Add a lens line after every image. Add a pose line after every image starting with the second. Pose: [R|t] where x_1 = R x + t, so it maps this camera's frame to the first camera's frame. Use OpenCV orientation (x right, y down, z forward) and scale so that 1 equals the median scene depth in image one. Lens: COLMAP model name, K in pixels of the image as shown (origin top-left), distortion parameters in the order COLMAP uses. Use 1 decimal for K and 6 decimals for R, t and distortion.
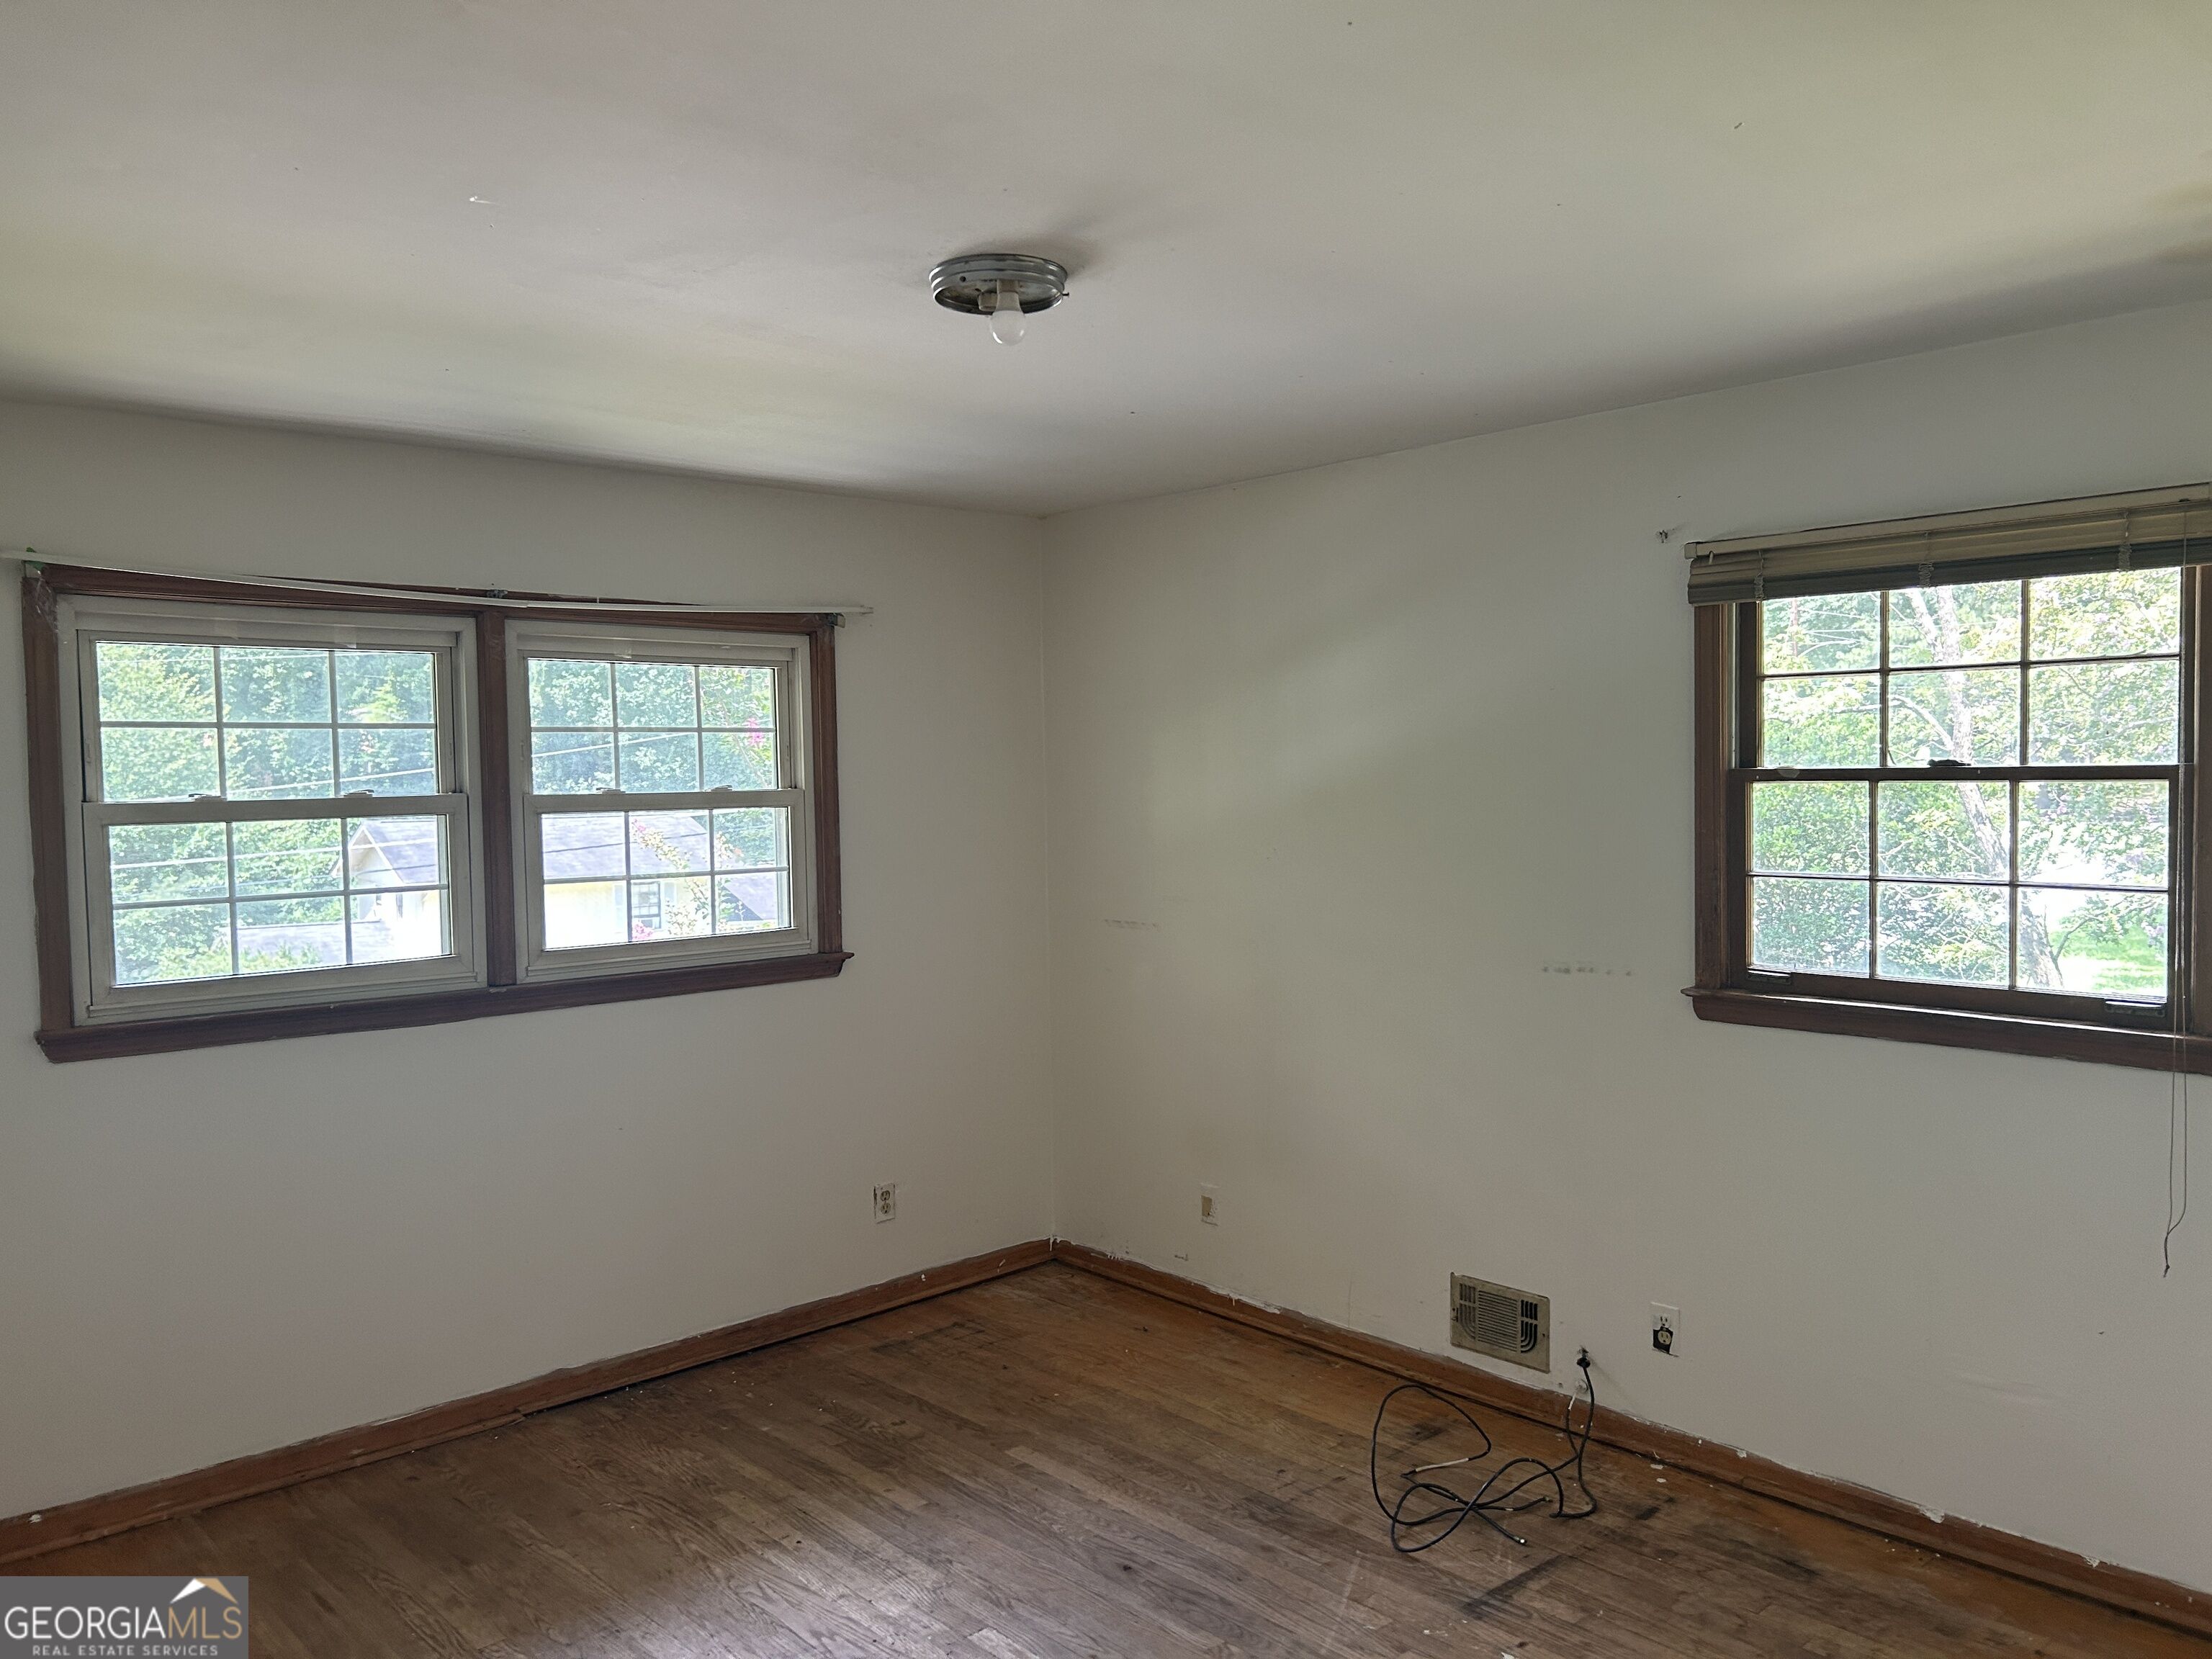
lens RADIAL K [[1648.9, 0, 1106.0], [0, 1648.9, 829.5], [0, 0, 1]] dist [0.000426, -0.000941]
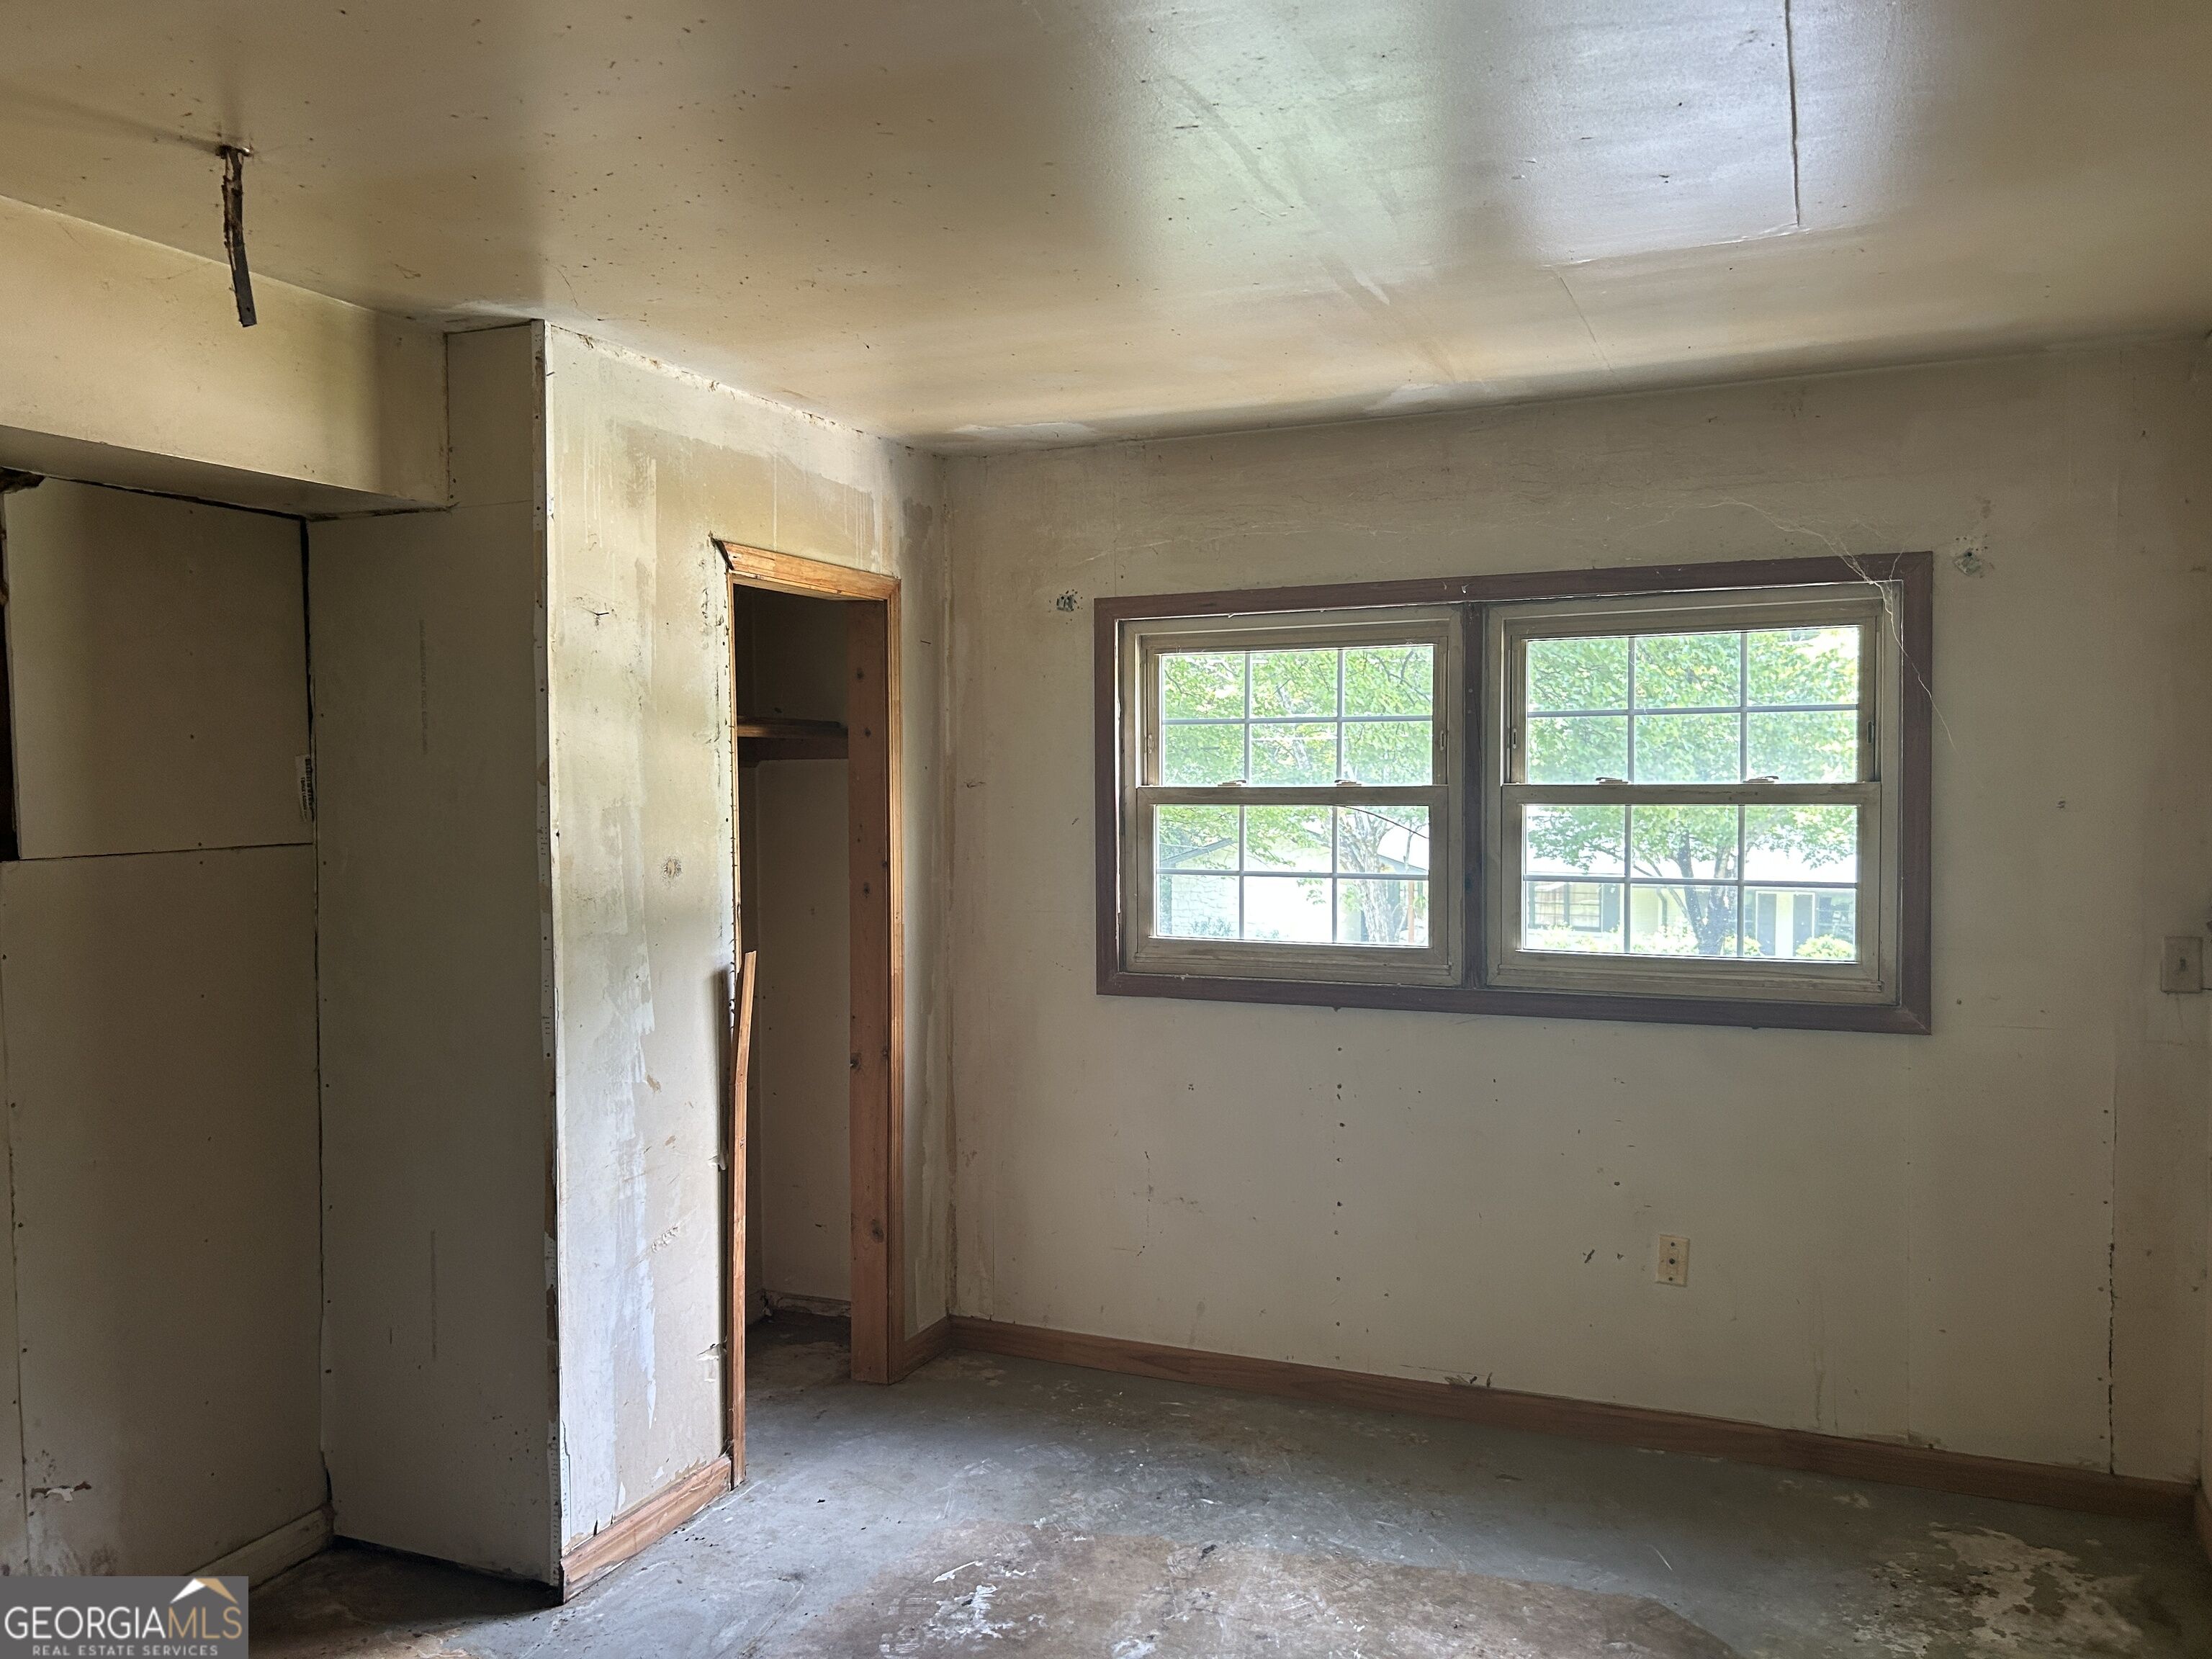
lens RADIAL K [[1648.9, 0, 1106.0], [0, 1648.9, 829.5], [0, 0, 1]] dist [0.000426, -0.000941]
pose [[0.393397, 0.044238, -0.918304, 0.428924], [-0.031275, 0.998908, 0.034723, -0.022189], [0.918837, 0.015060, 0.394351, 0.418473]]
